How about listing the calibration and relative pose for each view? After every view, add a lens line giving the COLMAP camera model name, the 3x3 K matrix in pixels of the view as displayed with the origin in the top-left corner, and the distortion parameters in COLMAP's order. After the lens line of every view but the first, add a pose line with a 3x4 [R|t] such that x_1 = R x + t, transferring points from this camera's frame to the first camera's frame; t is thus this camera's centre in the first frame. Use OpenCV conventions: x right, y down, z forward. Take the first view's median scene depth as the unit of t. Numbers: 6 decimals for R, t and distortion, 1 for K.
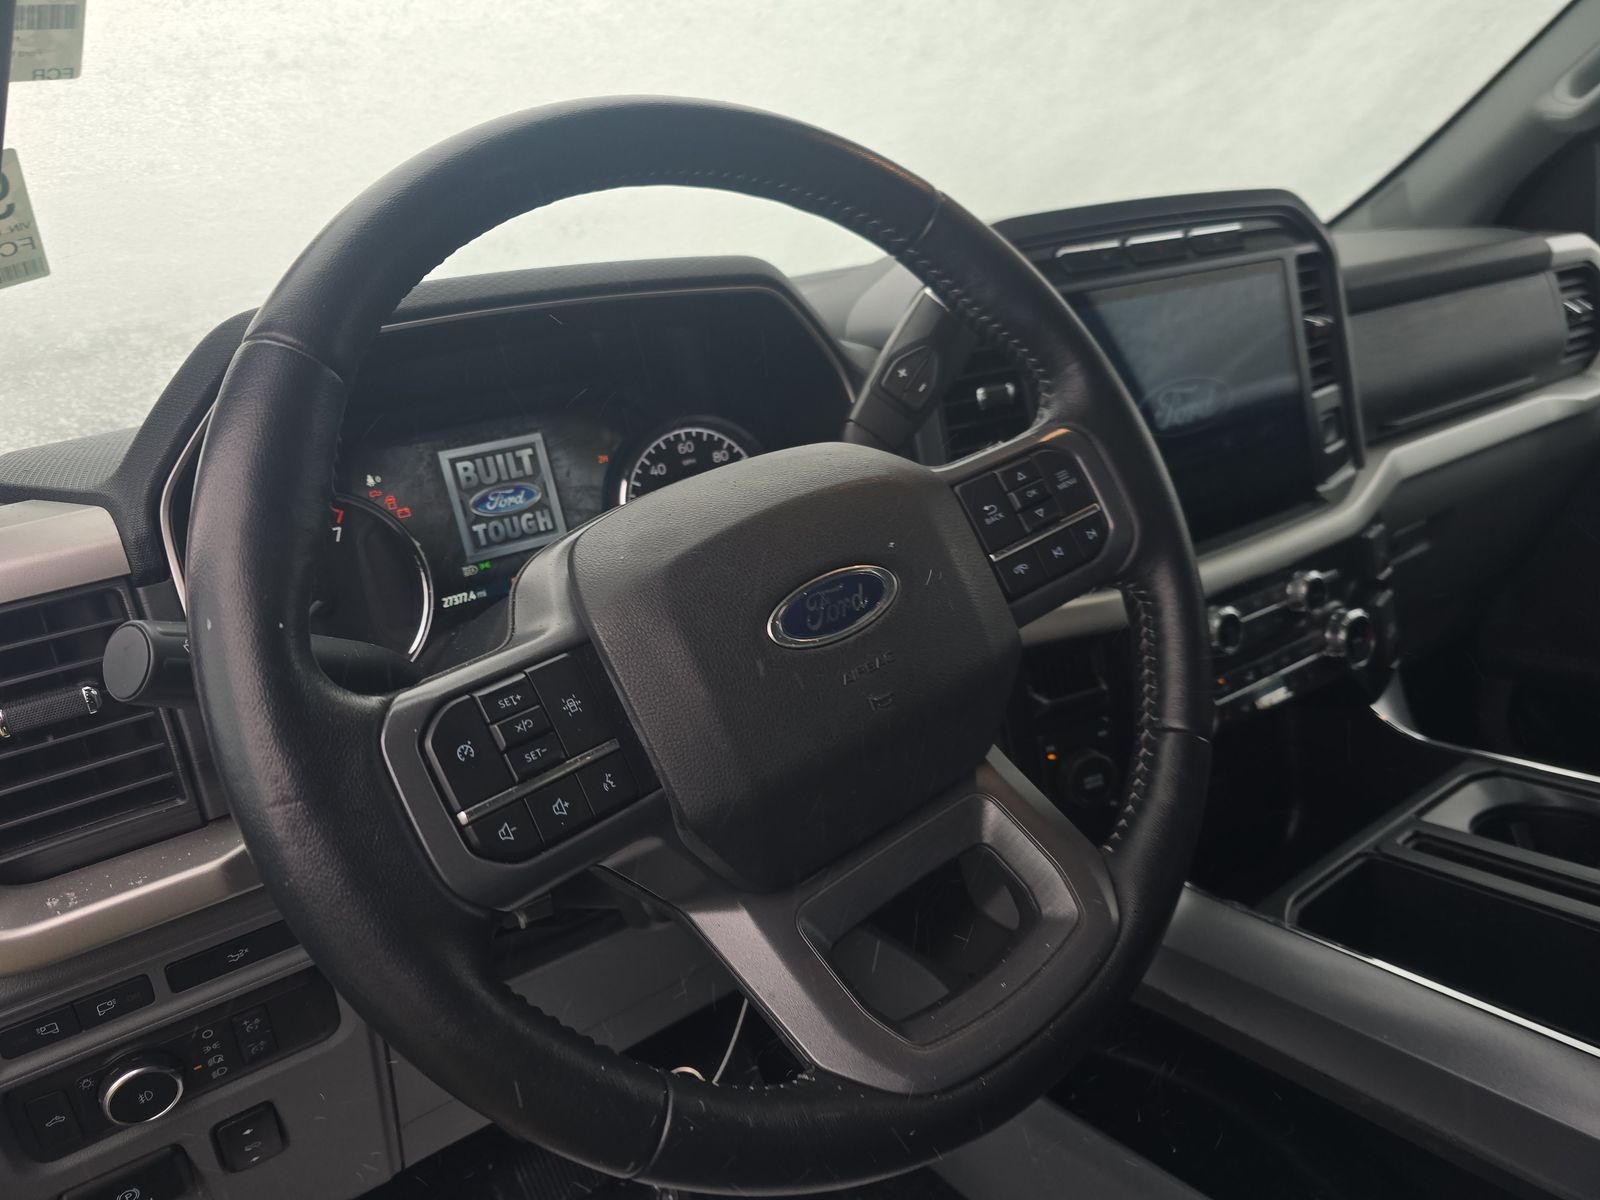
lens RADIAL K [[1101.9, 0, 800.6], [0, 1101.9, 582.0], [0, 0, 1]] dist [0.042729, -0.066998]
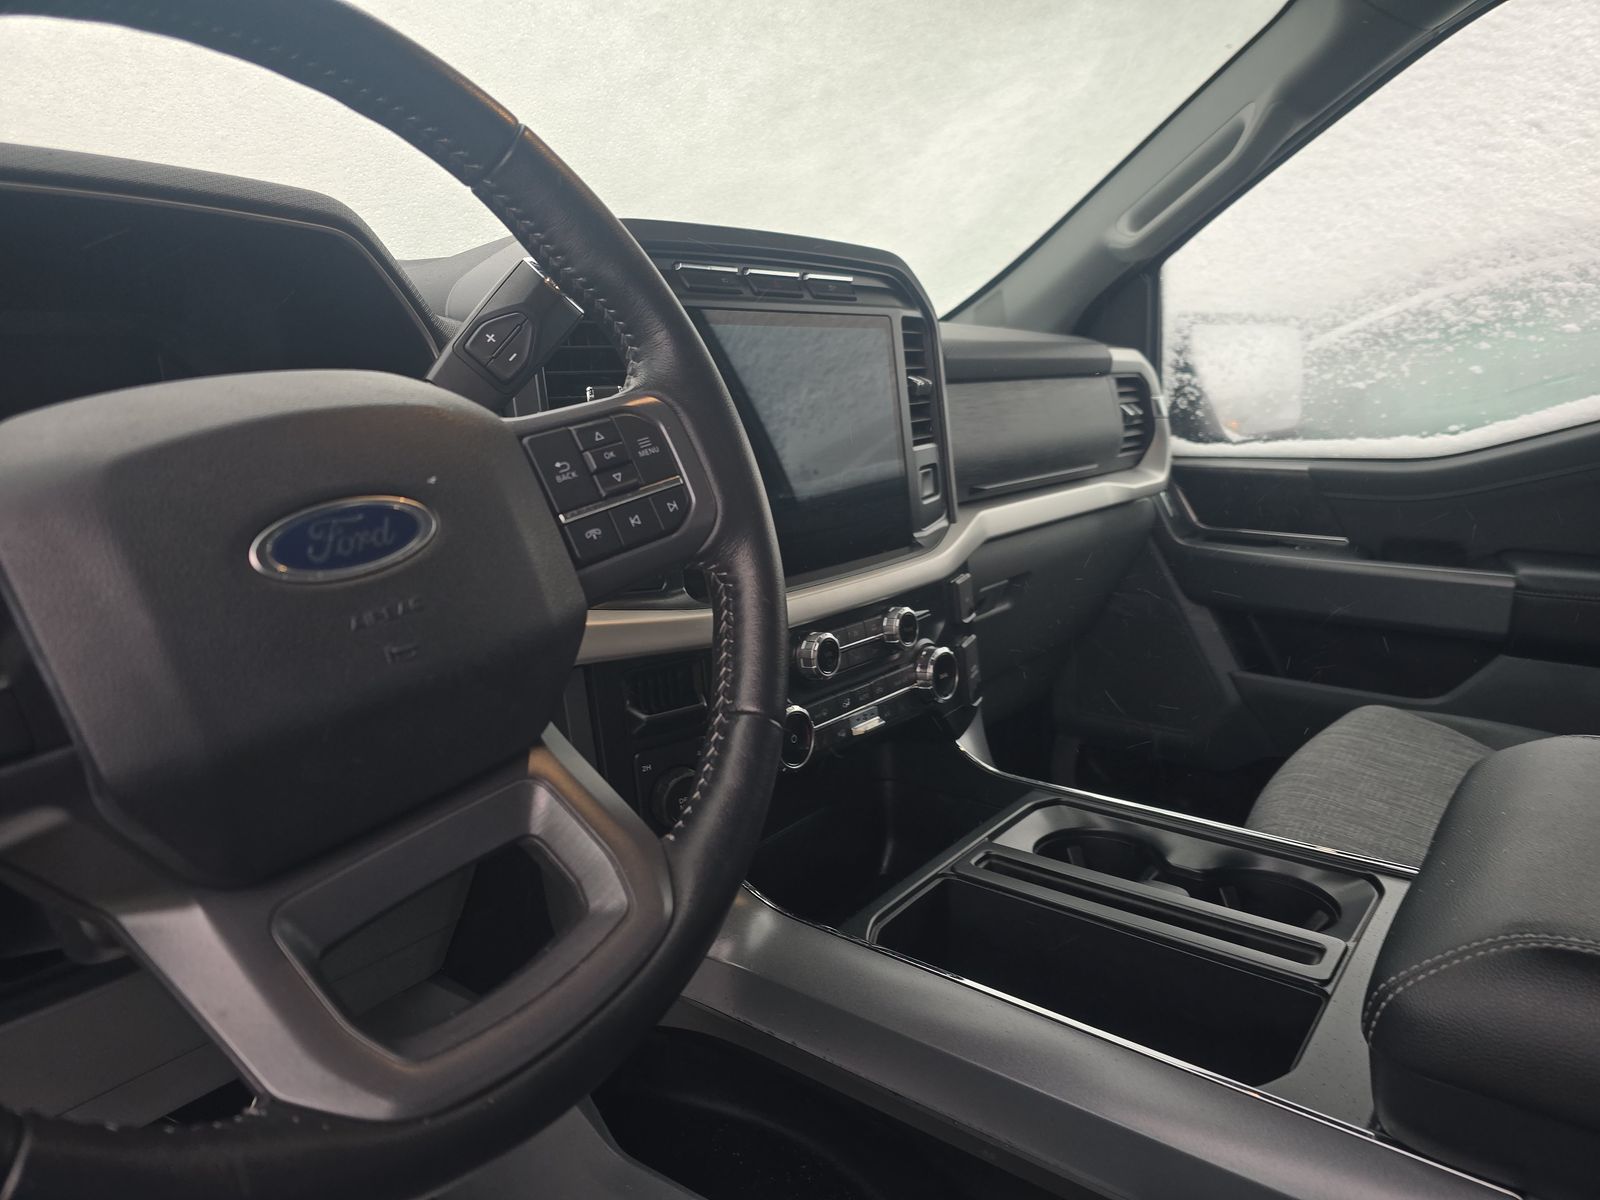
lens RADIAL K [[1064.0, 0, 800.0], [0, 1064.0, 600.0], [0, 0, 1]] dist [0.059107, -0.056694]
pose [[0.951776, 0.053839, 0.302032, 0.077869], [-0.035159, 0.997137, -0.066952, 0.076578], [-0.304771, 0.053105, 0.950944, 0.083194]]
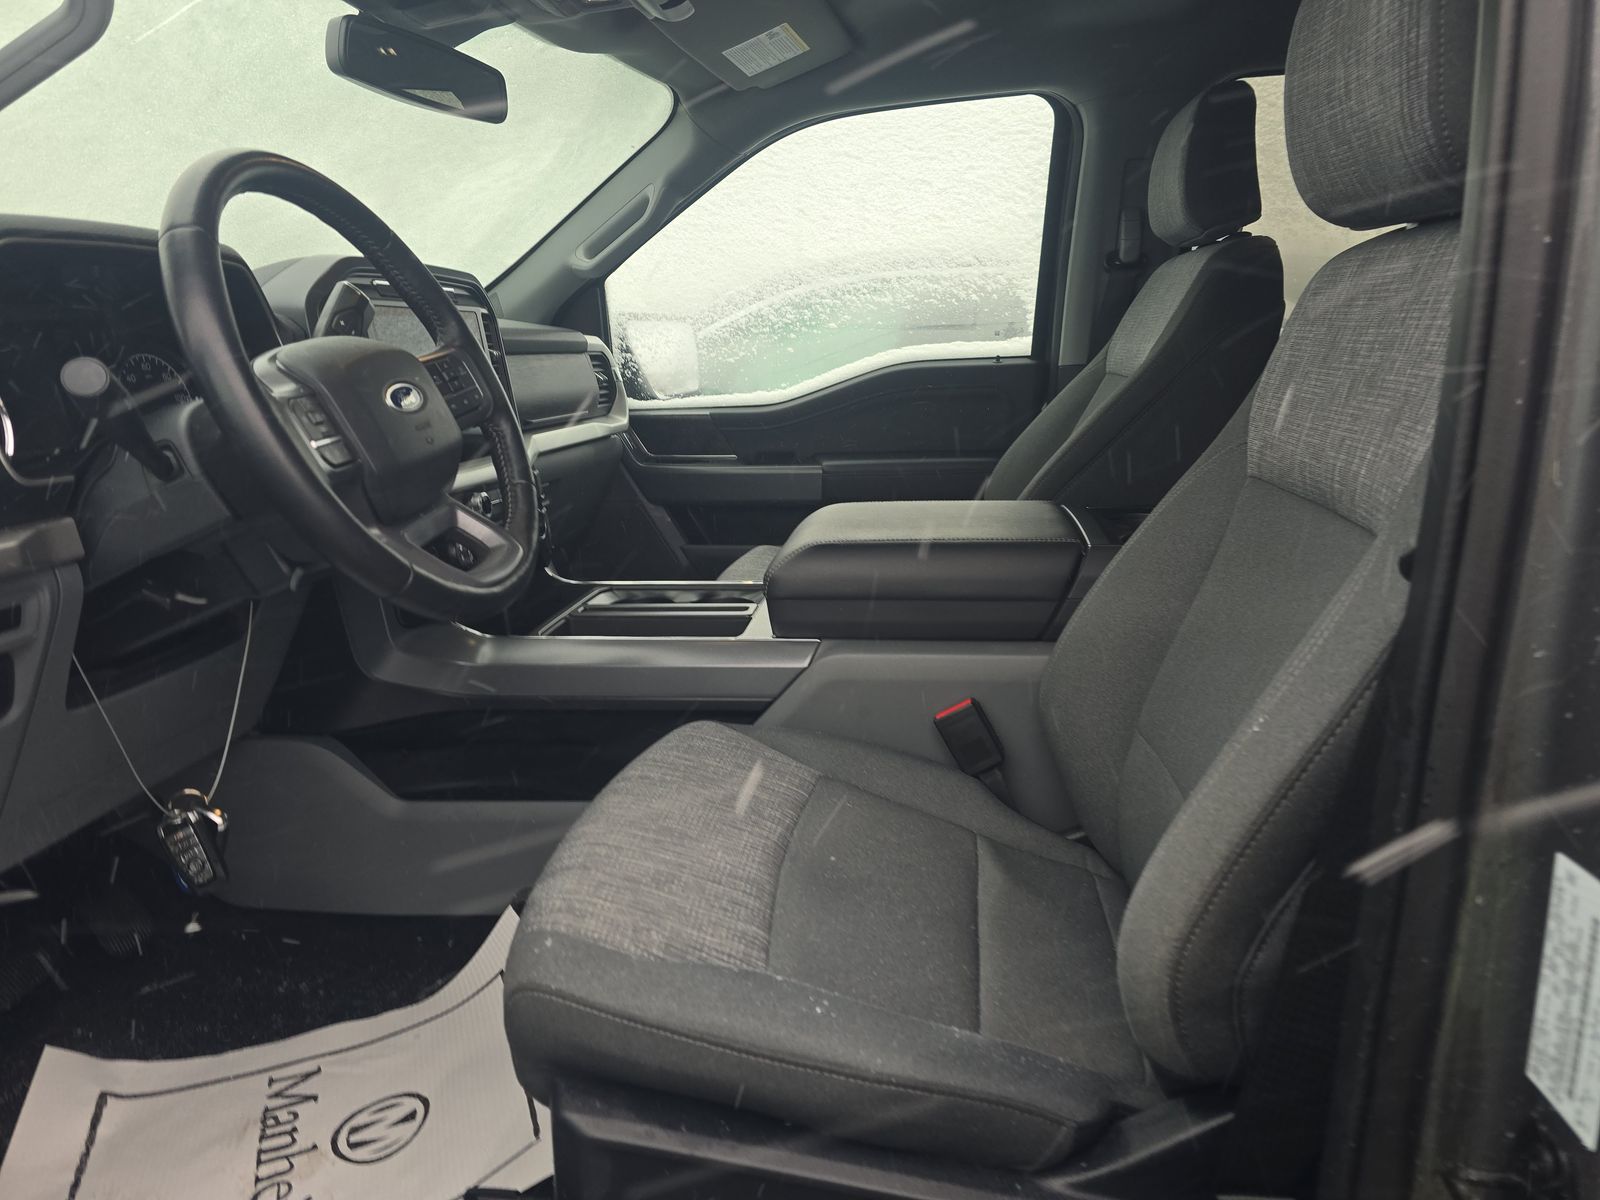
lens RADIAL K [[1064.0, 0, 800.0], [0, 1064.0, 600.0], [0, 0, 1]] dist [0.059107, -0.056694]
pose [[0.673903, -0.053922, 0.736849, -0.719076], [0.121011, 0.991920, -0.038085, 0.415675], [-0.728842, 0.114833, 0.674983, -0.686710]]
